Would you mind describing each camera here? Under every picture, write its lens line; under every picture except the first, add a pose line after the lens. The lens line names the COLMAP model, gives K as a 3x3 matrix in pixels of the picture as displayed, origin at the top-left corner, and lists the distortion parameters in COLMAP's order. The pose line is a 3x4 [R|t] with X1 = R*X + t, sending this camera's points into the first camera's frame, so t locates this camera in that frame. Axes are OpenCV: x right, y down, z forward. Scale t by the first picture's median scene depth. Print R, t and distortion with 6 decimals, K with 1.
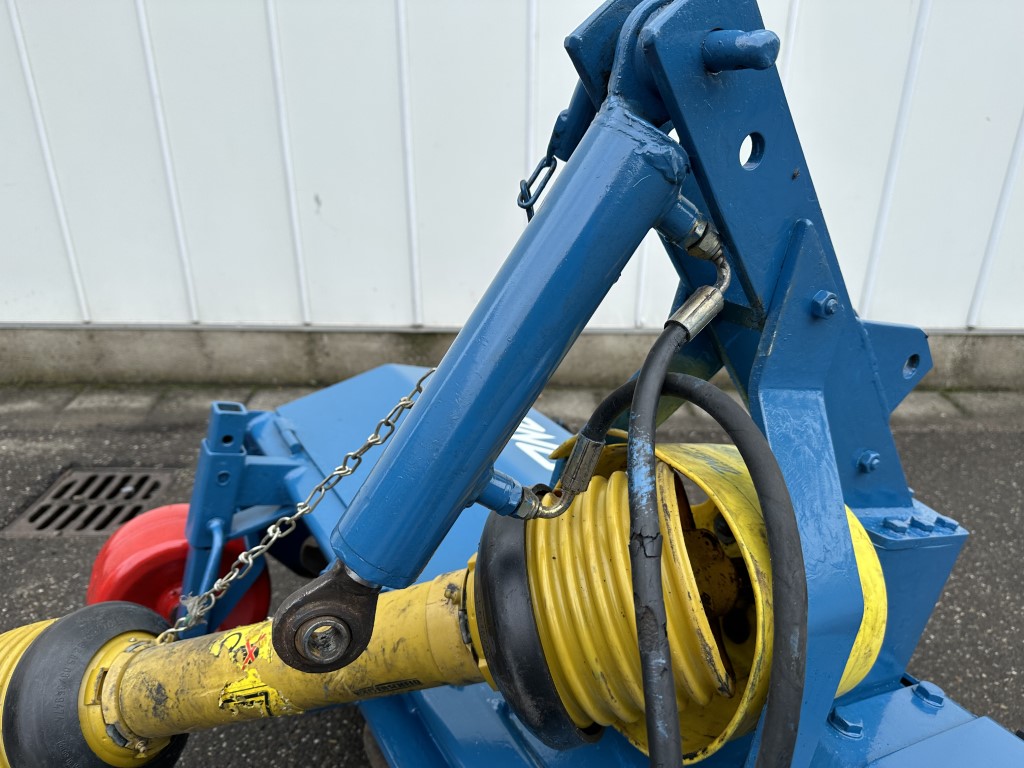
lens RADIAL K [[727.7, 0, 502.3], [0, 727.7, 378.0], [0, 0, 1]] dist [0.021867, -0.033226]
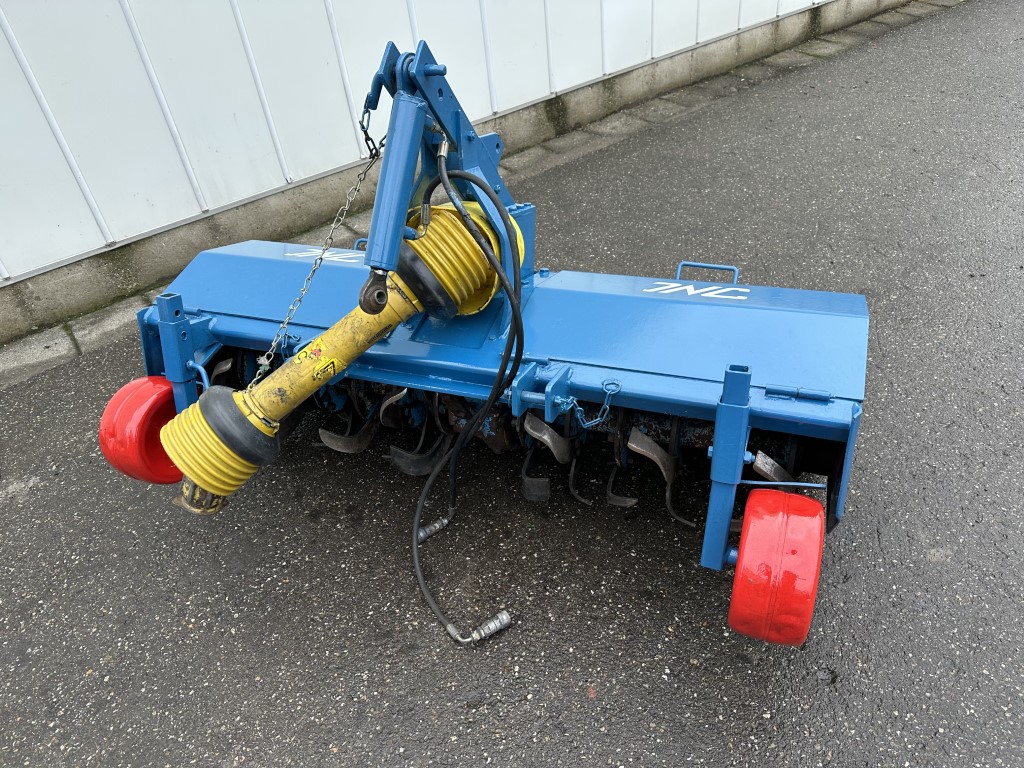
lens RADIAL K [[727.7, 0, 516.3], [0, 727.7, 387.6], [0, 0, 1]] dist [0.021867, -0.033226]
pose [[0.781552, -0.441167, 0.441076, -0.225852], [0.333829, 0.893045, 0.301711, -0.003939], [-0.527006, -0.088559, 0.845235, -0.324392]]
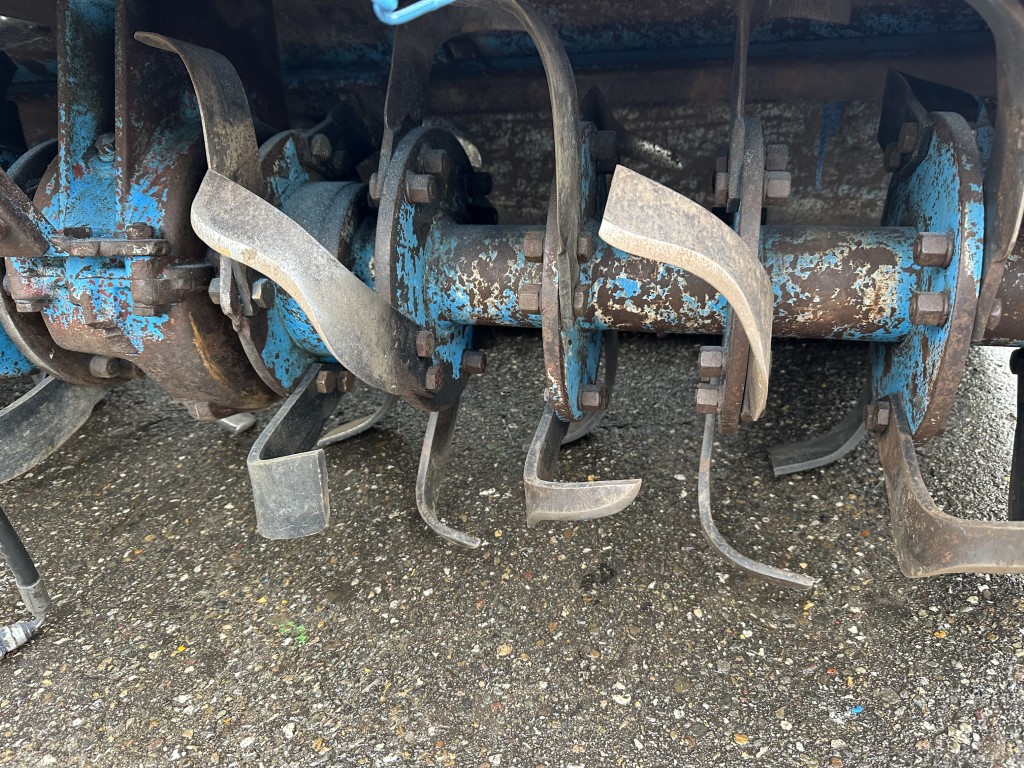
lens RADIAL K [[727.7, 0, 535.4], [0, 727.7, 390.3], [0, 0, 1]] dist [0.021867, -0.033226]
pose [[0.690359, -0.392205, 0.607930, -0.015414], [0.334172, 0.918159, 0.212867, 0.247136], [-0.641665, 0.056199, 0.764924, 0.034636]]
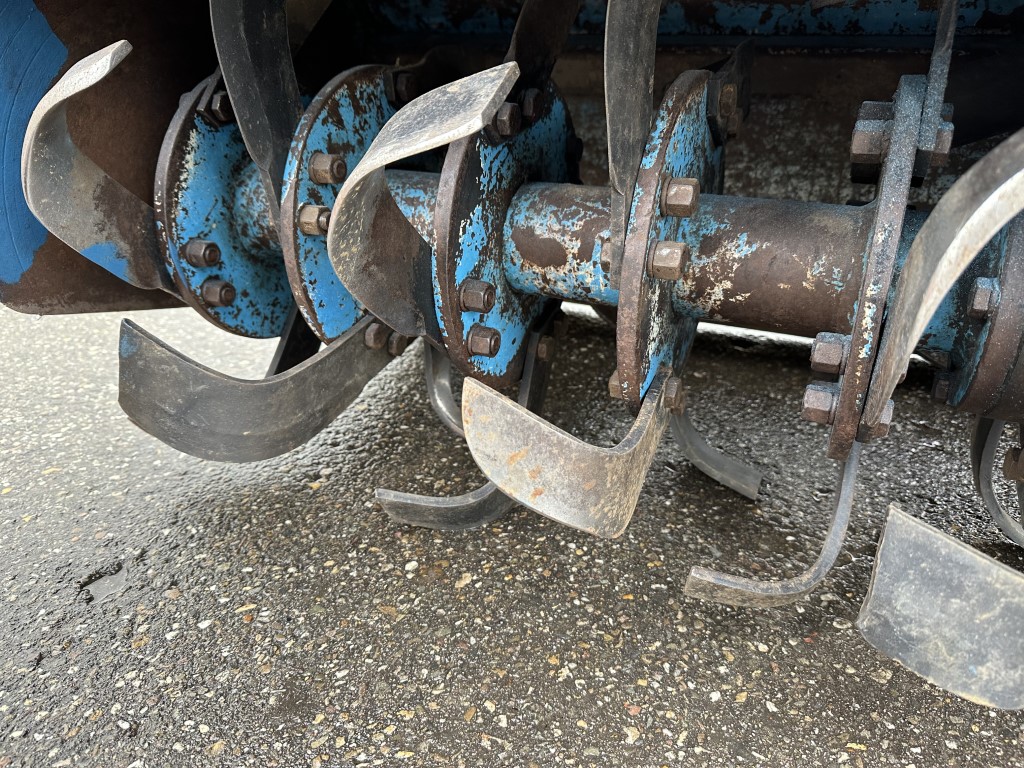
lens RADIAL K [[727.7, 0, 510.0], [0, 727.7, 384.4], [0, 0, 1]] dist [0.021867, -0.033226]
pose [[0.827010, -0.258624, 0.499168, -0.137876], [0.229187, 0.965868, 0.120715, 0.175713], [-0.513350, 0.014570, 0.858056, 0.278220]]
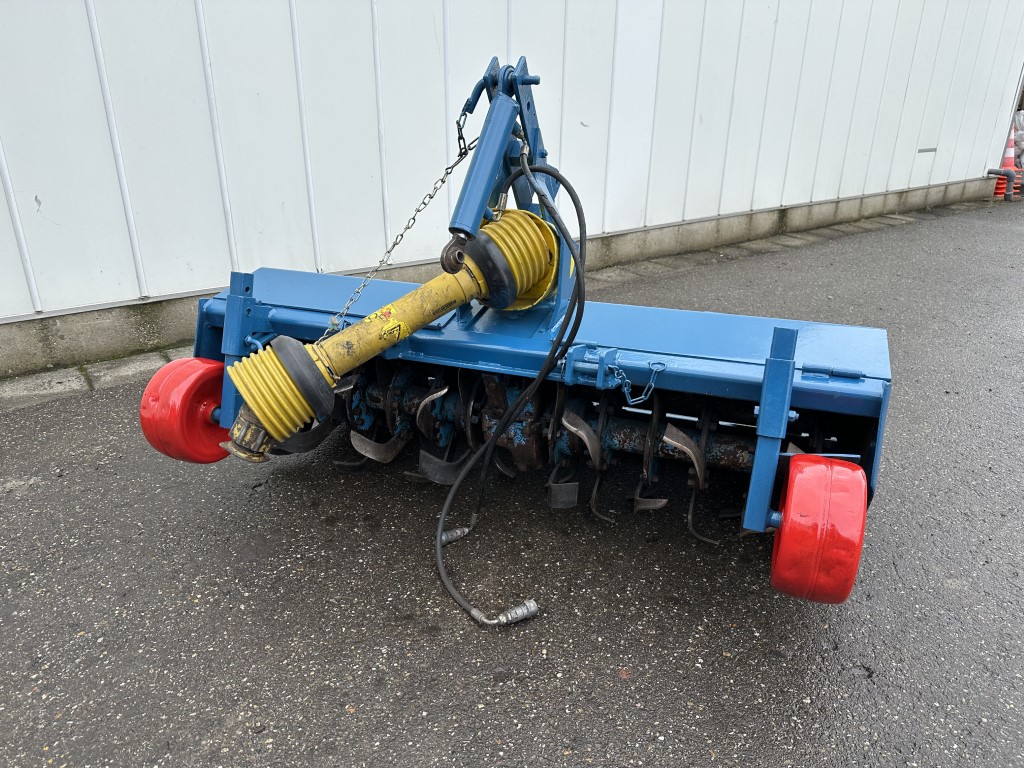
lens RADIAL K [[727.7, 0, 510.3], [0, 727.7, 383.8], [0, 0, 1]] dist [0.021867, -0.033226]
pose [[0.785491, -0.224476, 0.576727, -0.370057], [0.235247, 0.970249, 0.057242, 0.138216], [-0.572418, 0.090710, 0.814929, -0.312795]]
